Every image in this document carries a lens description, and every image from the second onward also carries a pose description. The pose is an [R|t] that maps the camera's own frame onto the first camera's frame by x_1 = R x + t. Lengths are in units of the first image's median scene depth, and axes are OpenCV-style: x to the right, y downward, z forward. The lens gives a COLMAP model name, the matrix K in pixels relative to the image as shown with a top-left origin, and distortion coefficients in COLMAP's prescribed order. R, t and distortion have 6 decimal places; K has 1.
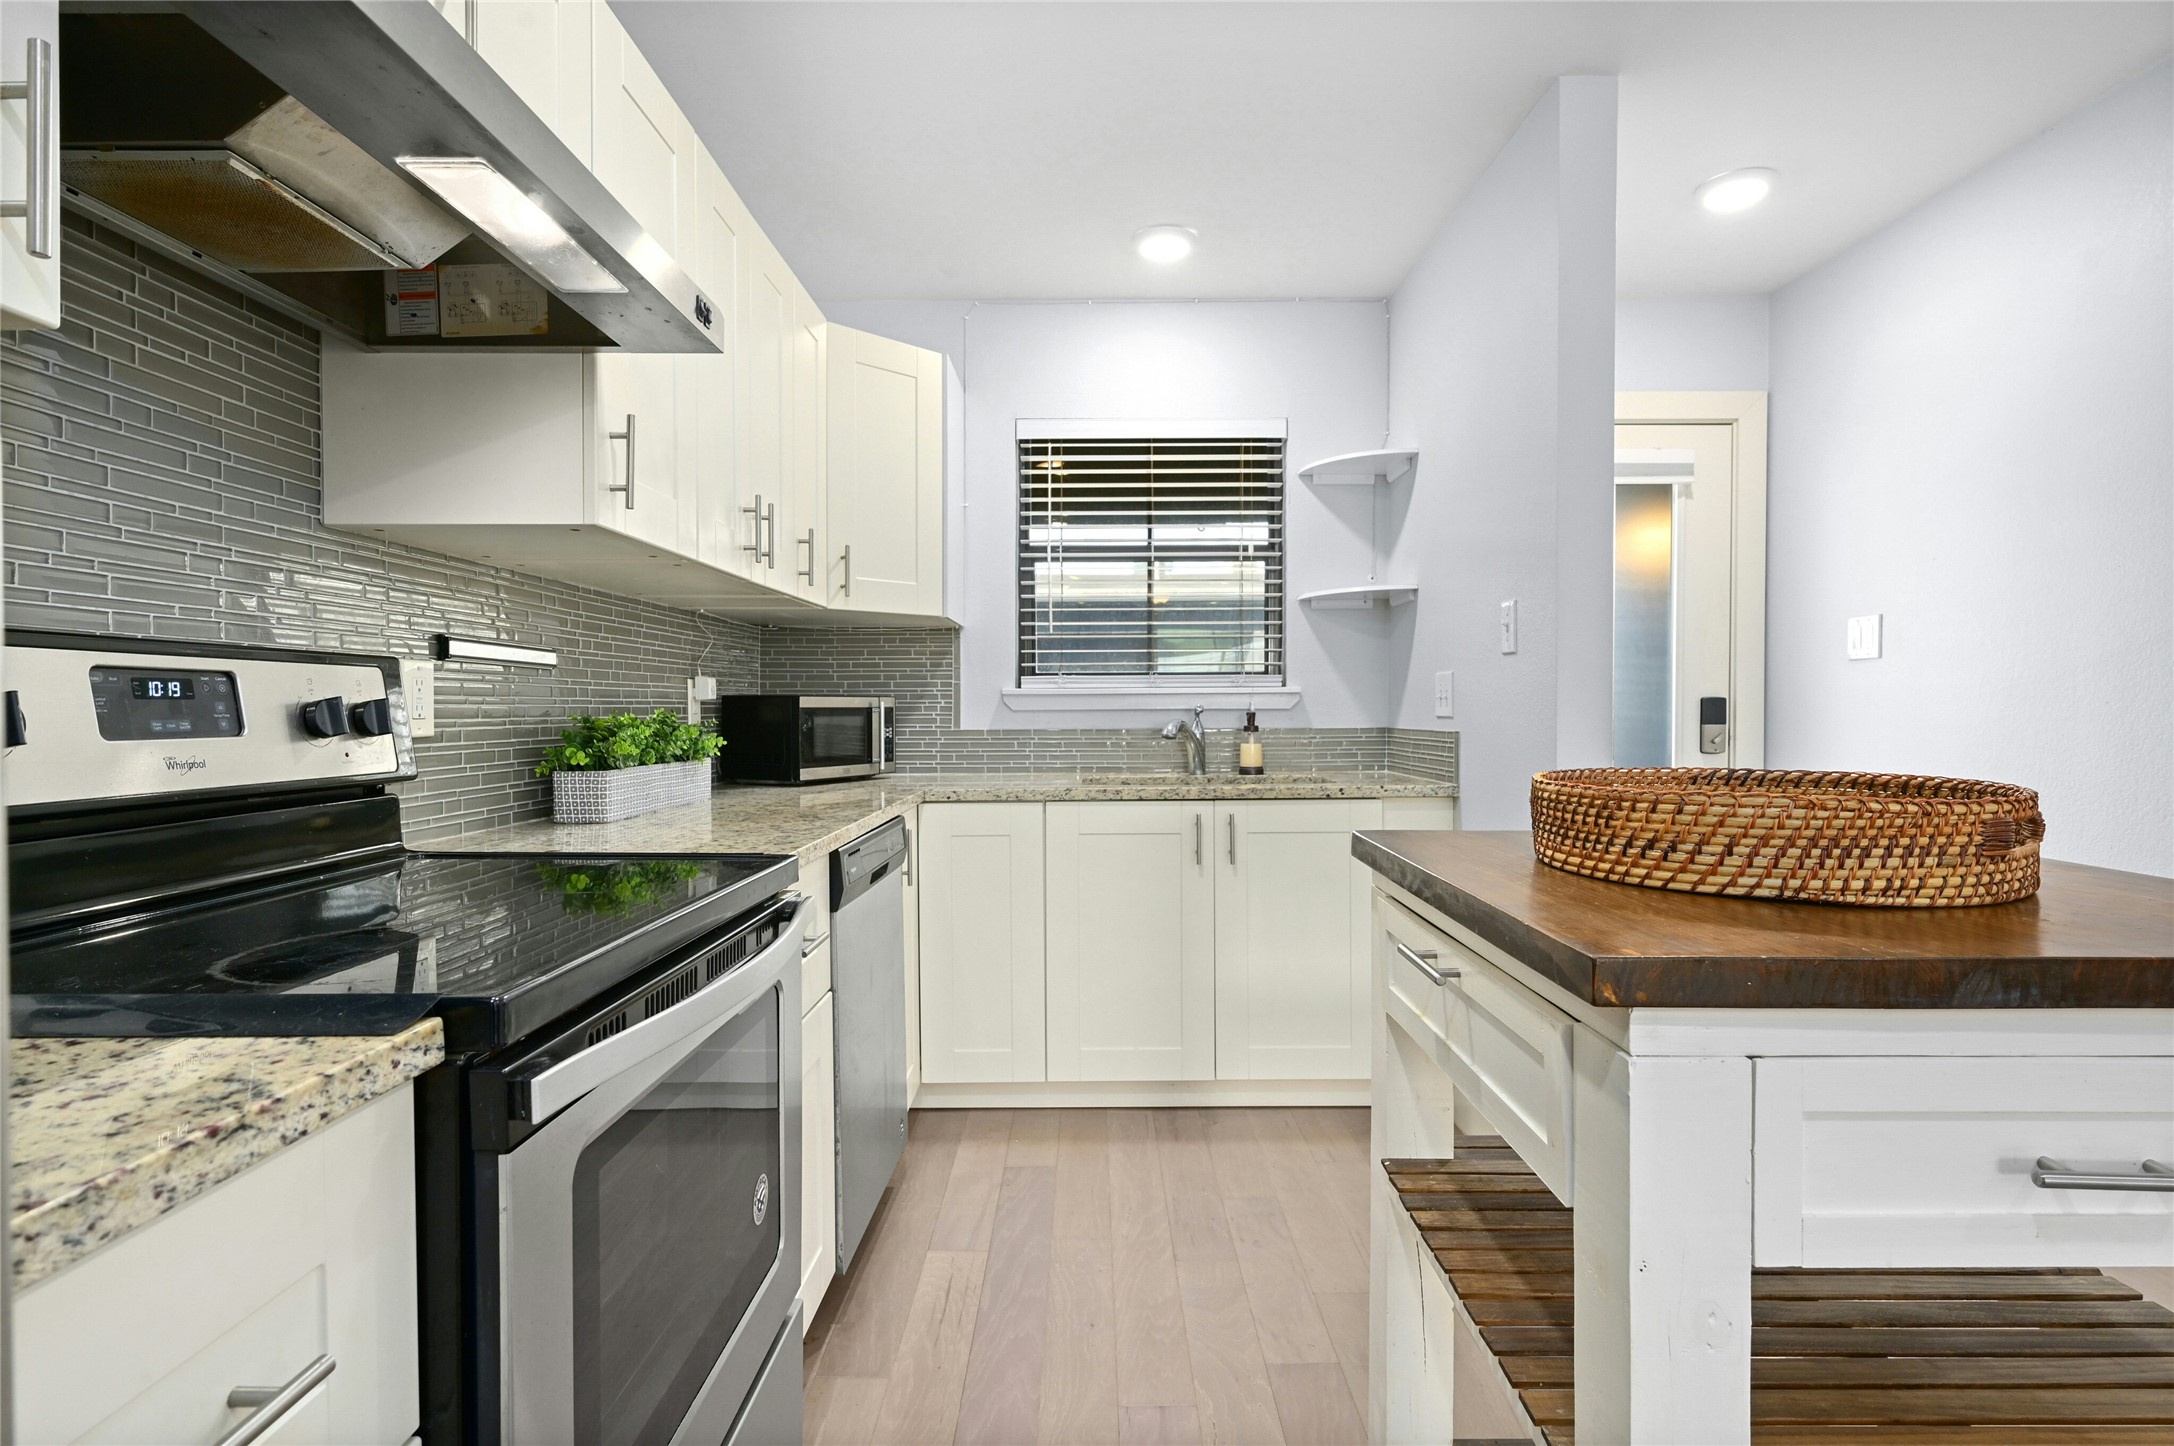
lens RADIAL K [[1051.3, 0, 1089.3], [0, 1051.3, 723.0], [0, 0, 1]] dist [-0.000756, -0.000138]
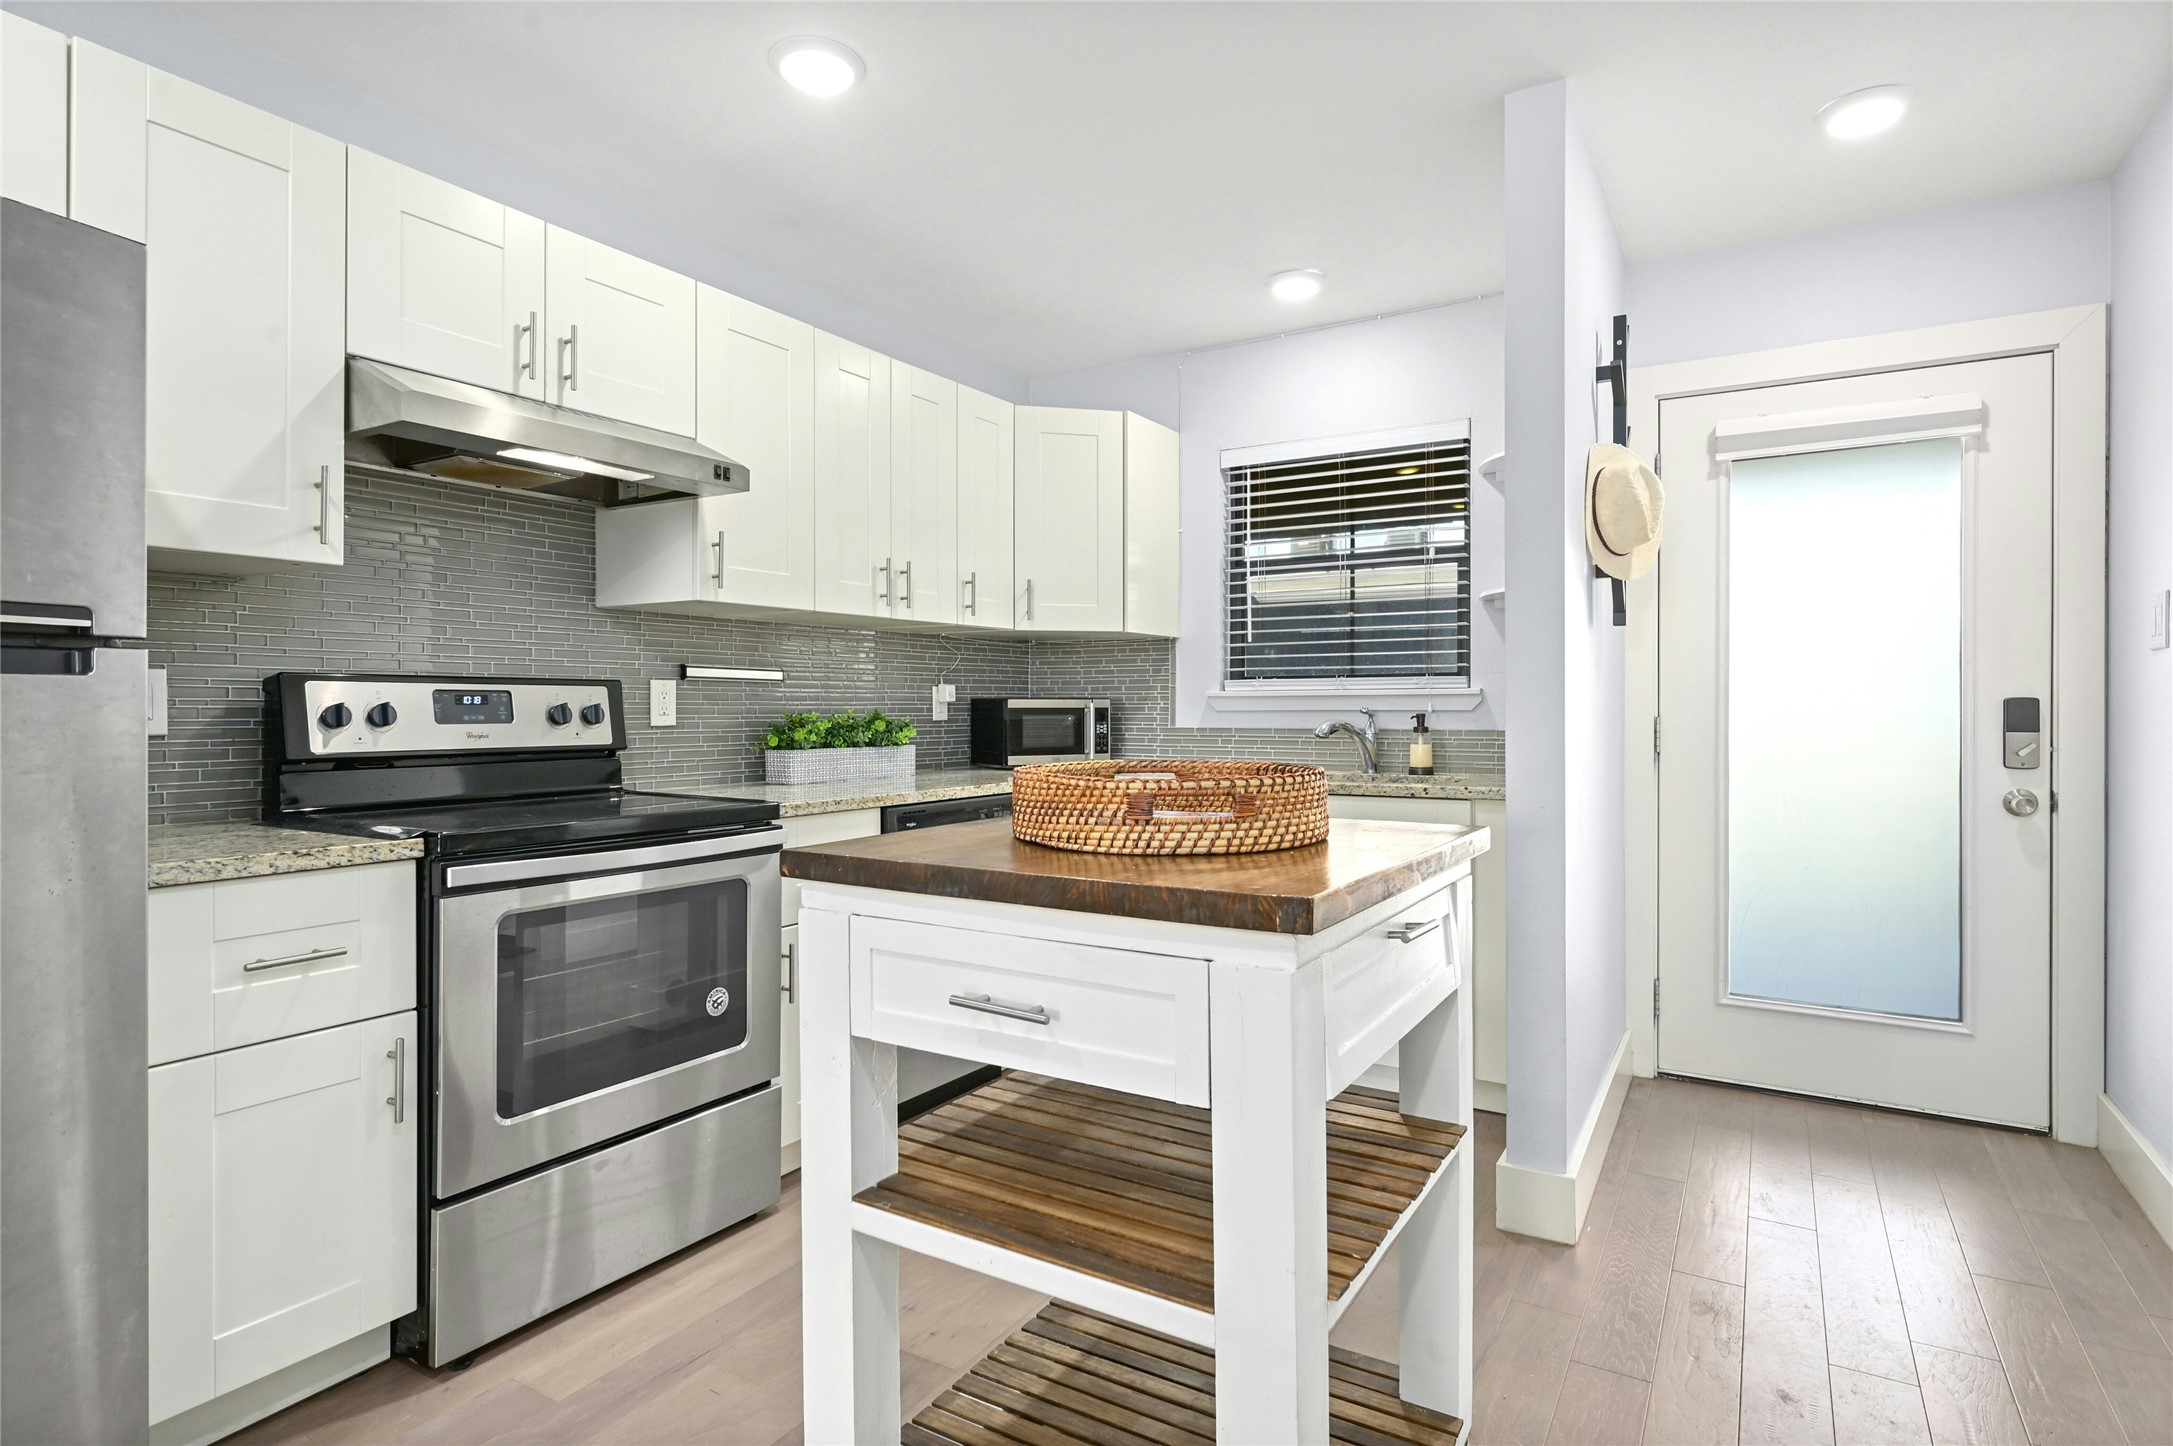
lens RADIAL K [[1115.0, 0, 1090.9], [0, 1115.0, 710.0], [0, 0, 1]] dist [-0.002245, -0.000562]
pose [[0.855044, 0.004040, -0.518539, 0.492332], [-0.009412, 0.999926, -0.007730, -0.002628], [0.518469, 0.011490, 0.855019, -0.096970]]
